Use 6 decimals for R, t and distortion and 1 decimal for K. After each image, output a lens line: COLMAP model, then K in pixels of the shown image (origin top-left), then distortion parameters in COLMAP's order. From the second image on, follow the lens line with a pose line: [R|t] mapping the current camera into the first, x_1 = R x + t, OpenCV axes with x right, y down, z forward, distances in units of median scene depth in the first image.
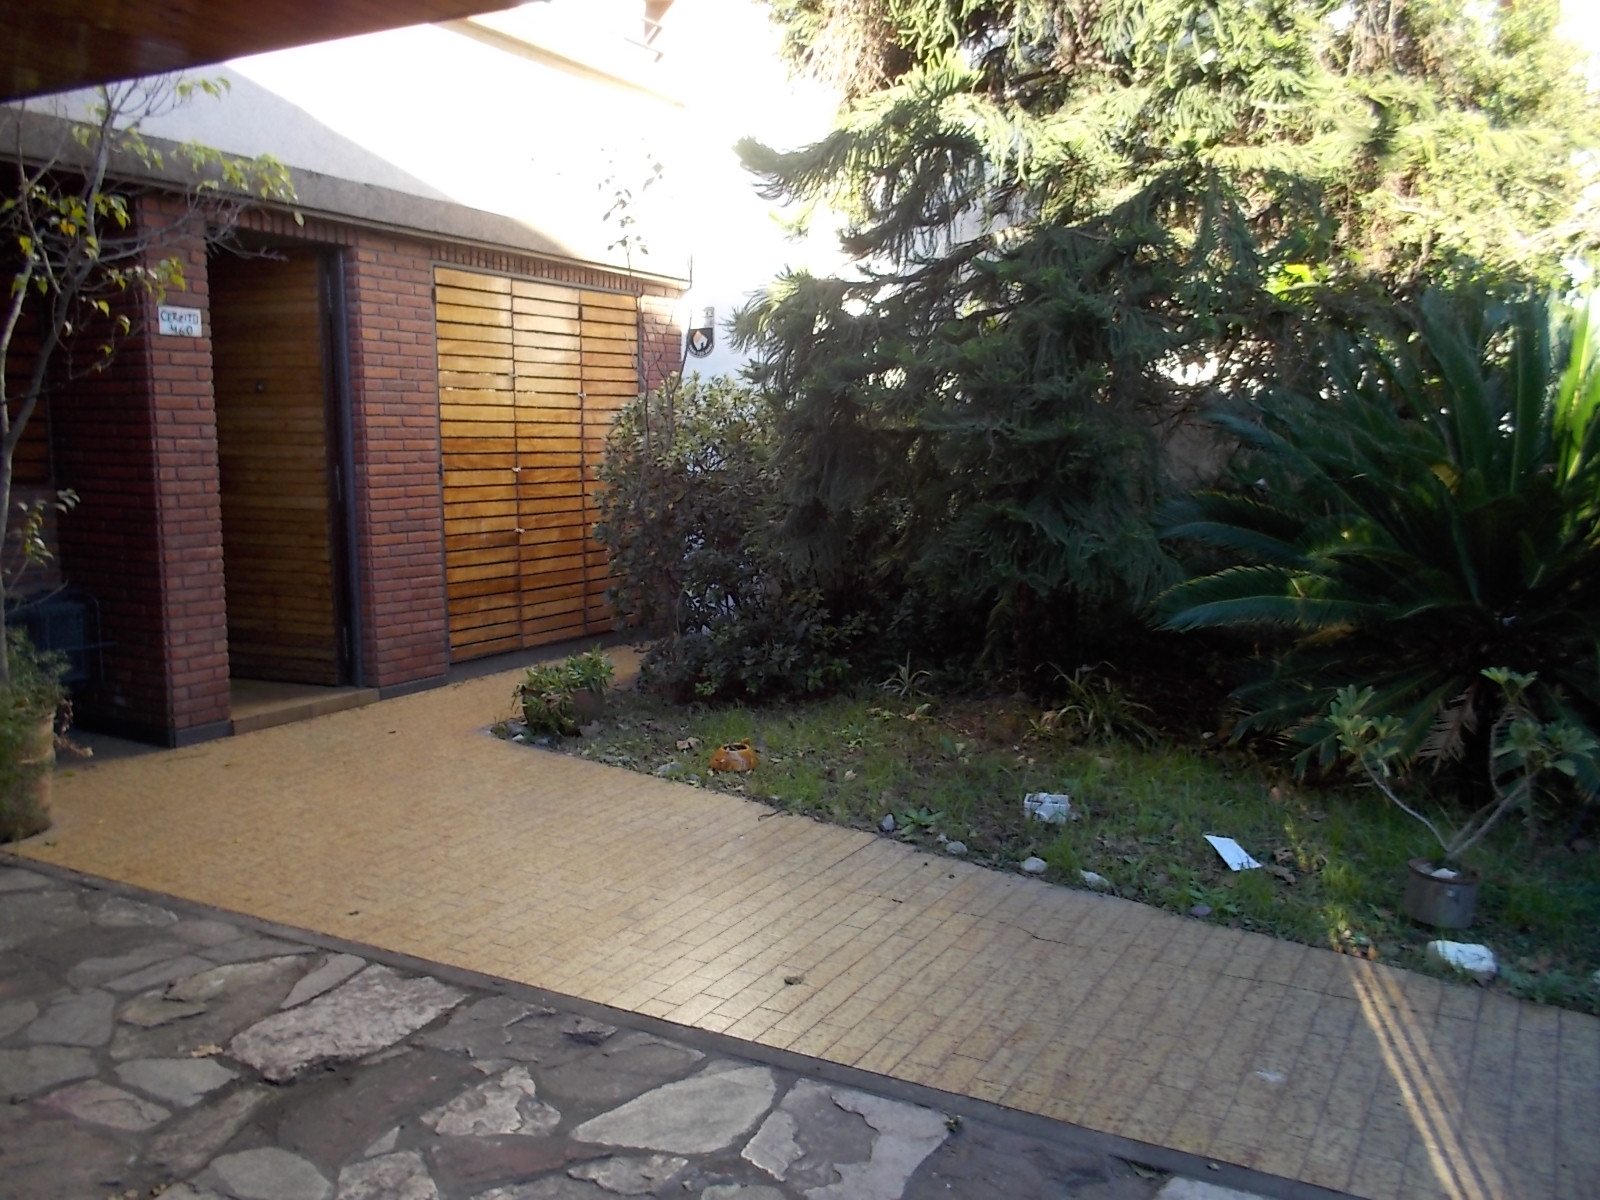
lens RADIAL K [[1343.0, 0, 799.5], [0, 1343.0, 599.9], [0, 0, 1]] dist [0.013407, -0.007512]
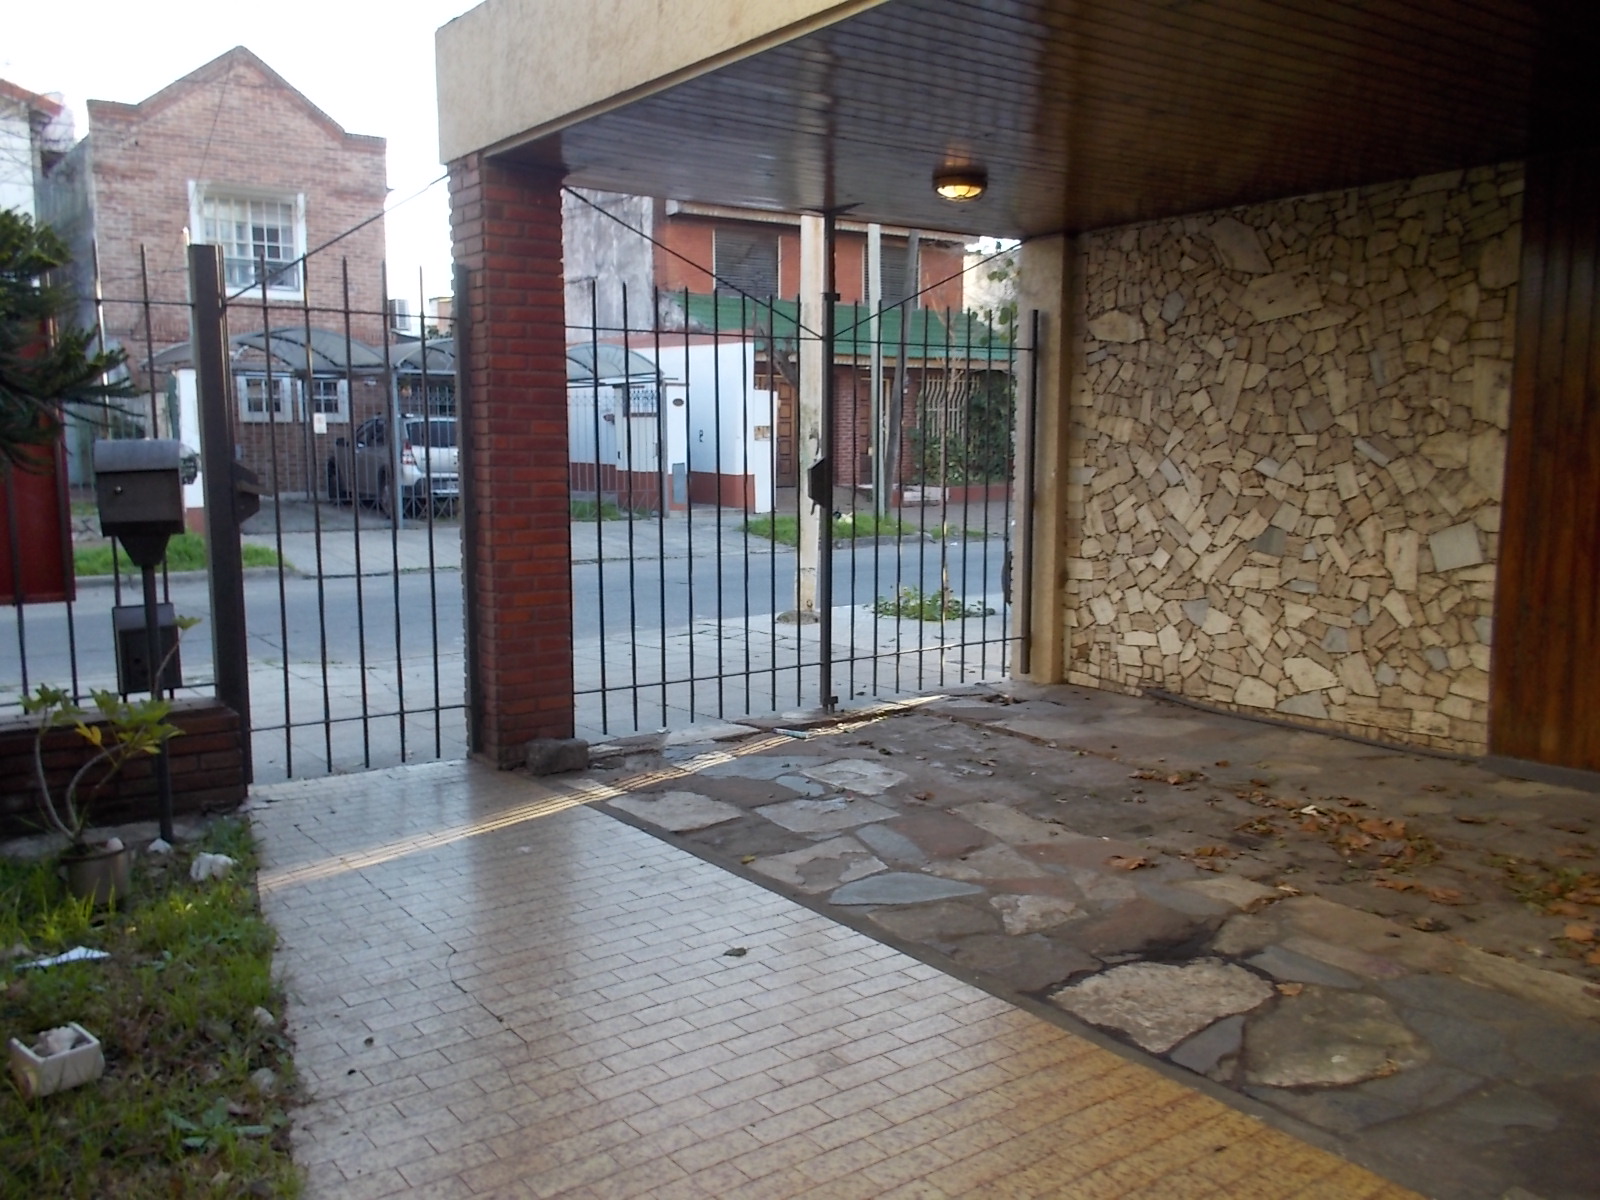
lens RADIAL K [[1343.0, 0, 798.6], [0, 1343.0, 602.2], [0, 0, 1]] dist [0.013407, -0.007512]
pose [[-0.903876, -0.056738, 0.424015, -0.503126], [0.050683, 0.969982, 0.237836, -0.233262], [-0.424781, 0.236465, -0.873868, 1.958013]]
